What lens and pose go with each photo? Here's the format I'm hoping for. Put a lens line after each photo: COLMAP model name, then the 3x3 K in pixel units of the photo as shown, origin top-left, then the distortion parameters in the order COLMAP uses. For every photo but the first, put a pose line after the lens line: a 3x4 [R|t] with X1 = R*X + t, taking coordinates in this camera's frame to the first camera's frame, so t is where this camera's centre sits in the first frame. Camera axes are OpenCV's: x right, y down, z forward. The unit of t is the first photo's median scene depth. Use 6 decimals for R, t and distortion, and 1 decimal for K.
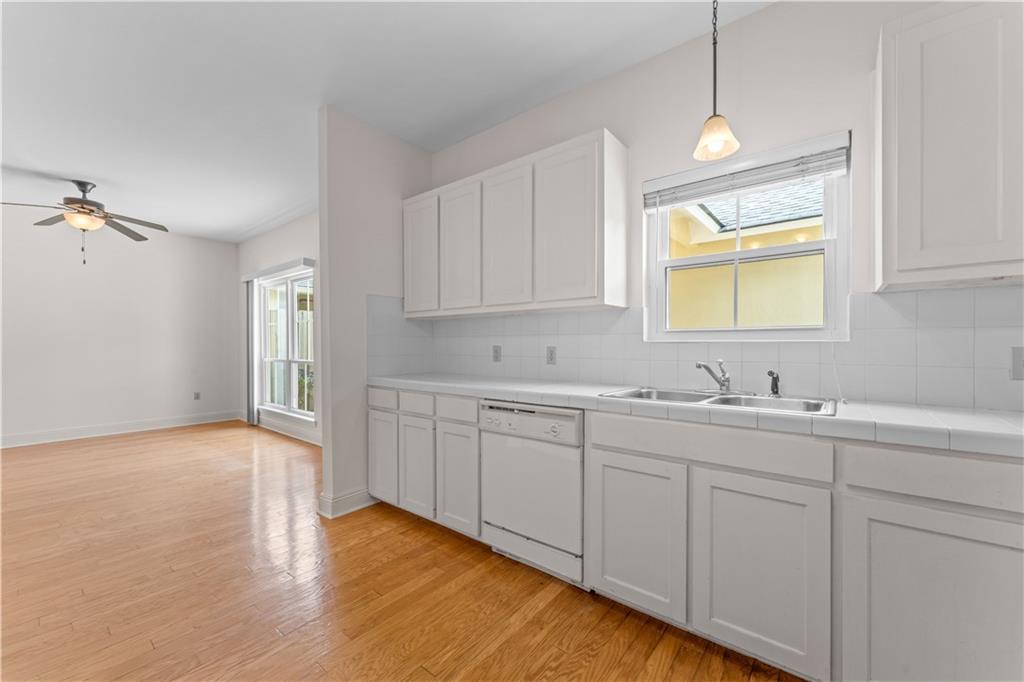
lens RADIAL K [[412.9, 0, 510.2], [0, 412.9, 348.1], [0, 0, 1]] dist [0.001774, 0.000098]
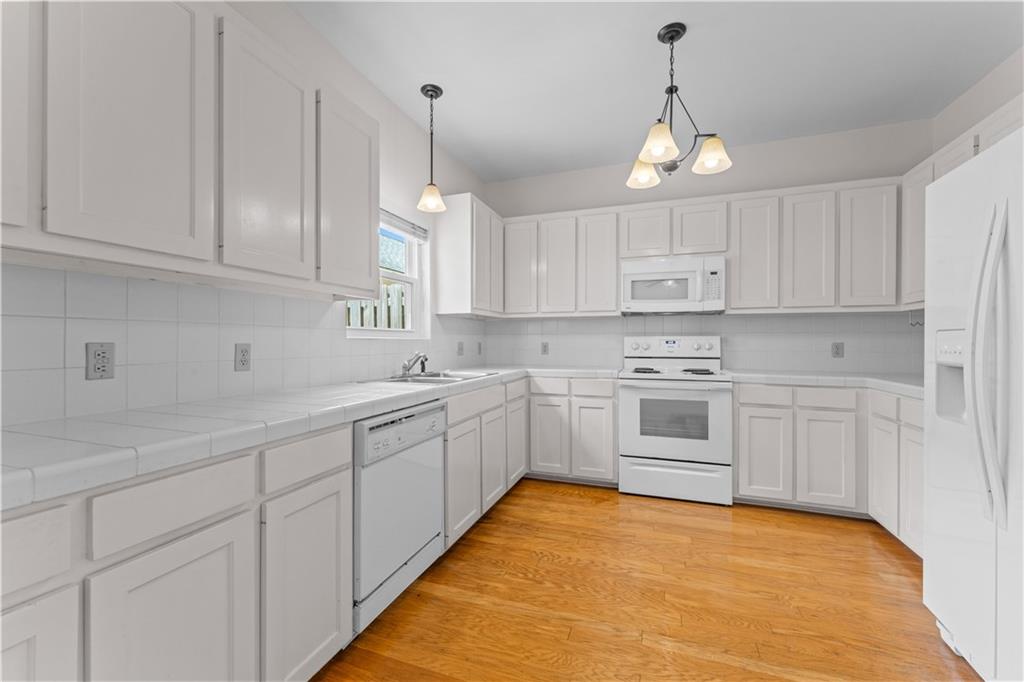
lens RADIAL K [[412.9, 0, 509.5], [0, 412.9, 336.7], [0, 0, 1]] dist [0.001774, 0.000098]
pose [[-0.331983, 0.008587, 0.943246, -0.900512], [0.004366, 0.999962, -0.007566, -0.010311], [-0.943275, 0.001606, -0.332007, 1.136214]]
